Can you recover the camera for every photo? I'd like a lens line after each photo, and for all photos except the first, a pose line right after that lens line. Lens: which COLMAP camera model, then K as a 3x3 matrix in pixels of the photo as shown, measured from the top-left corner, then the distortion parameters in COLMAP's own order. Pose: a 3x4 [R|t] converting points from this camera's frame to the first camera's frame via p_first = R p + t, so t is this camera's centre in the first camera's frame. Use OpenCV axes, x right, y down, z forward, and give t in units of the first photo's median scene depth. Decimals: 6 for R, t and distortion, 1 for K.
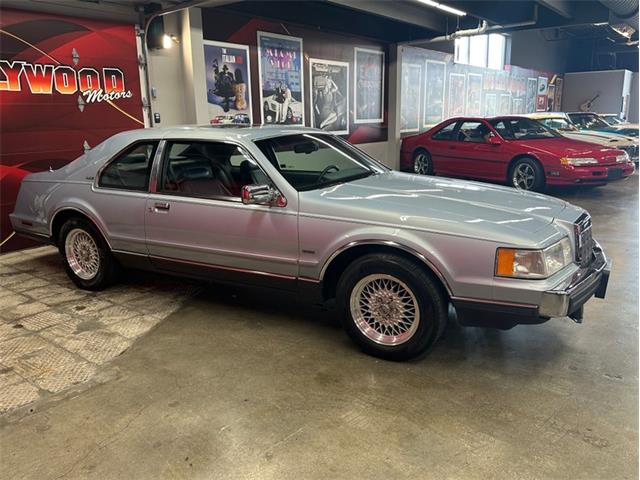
lens RADIAL K [[517.2, 0, 323.5], [0, 517.2, 232.2], [0, 0, 1]] dist [0.071277, -0.113638]
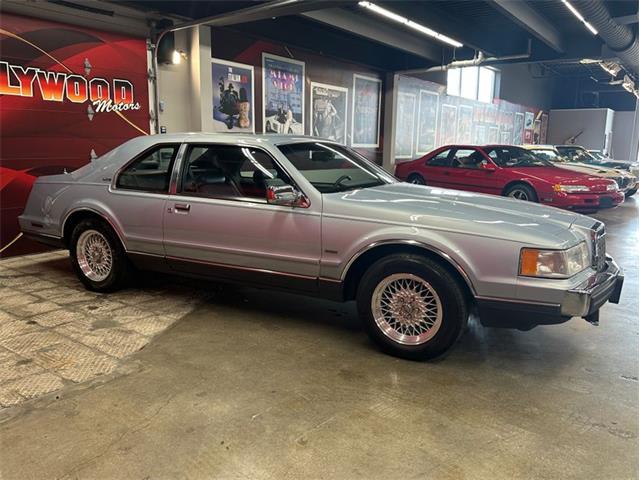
lens RADIAL K [[515.9, 0, 322.4], [0, 515.9, 235.3], [0, 0, 1]] dist [0.091511, -0.155675]
pose [[0.999141, 0.028695, 0.029914, -0.055603], [-0.027133, 0.998311, -0.051365, 0.041543], [-0.031337, 0.050509, 0.998232, -0.012533]]
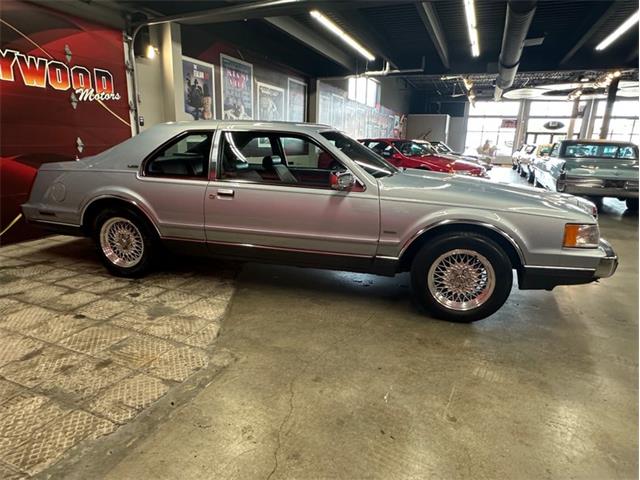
lens RADIAL K [[393.8, 0, 321.5], [0, 393.8, 242.5], [0, 0, 1]] dist [-0.003582, 0.001413]
pose [[0.963968, -0.021049, 0.265183, -0.283753], [0.013020, 0.999403, 0.031996, 0.021927], [-0.265698, -0.027390, 0.963667, 0.156587]]
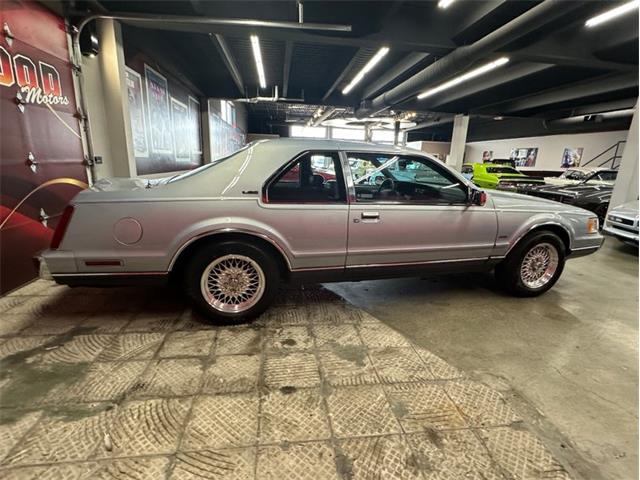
lens RADIAL K [[311.2, 0, 319.9], [0, 311.2, 238.3], [0, 0, 1]] dist [-0.002371, -0.000115]
pose [[0.710322, -0.127912, 0.692157, -0.684941], [0.107001, 0.991544, 0.073431, -0.051936], [-0.695696, 0.021902, 0.718002, 0.529729]]
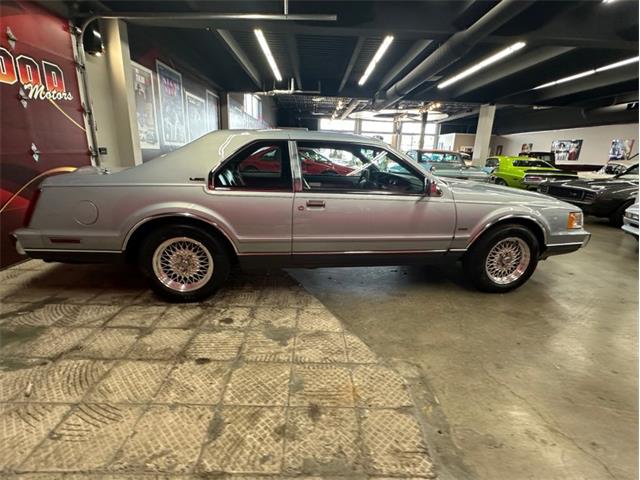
lens RADIAL K [[311.0, 0, 320.0], [0, 311.0, 240.0], [0, 0, 1]] dist [-0.002411, -0.000126]
pose [[0.783500, -0.122232, 0.609252, -0.586126], [0.087000, 0.992383, 0.087216, -0.026700], [-0.615272, -0.015329, 0.788166, 0.420186]]
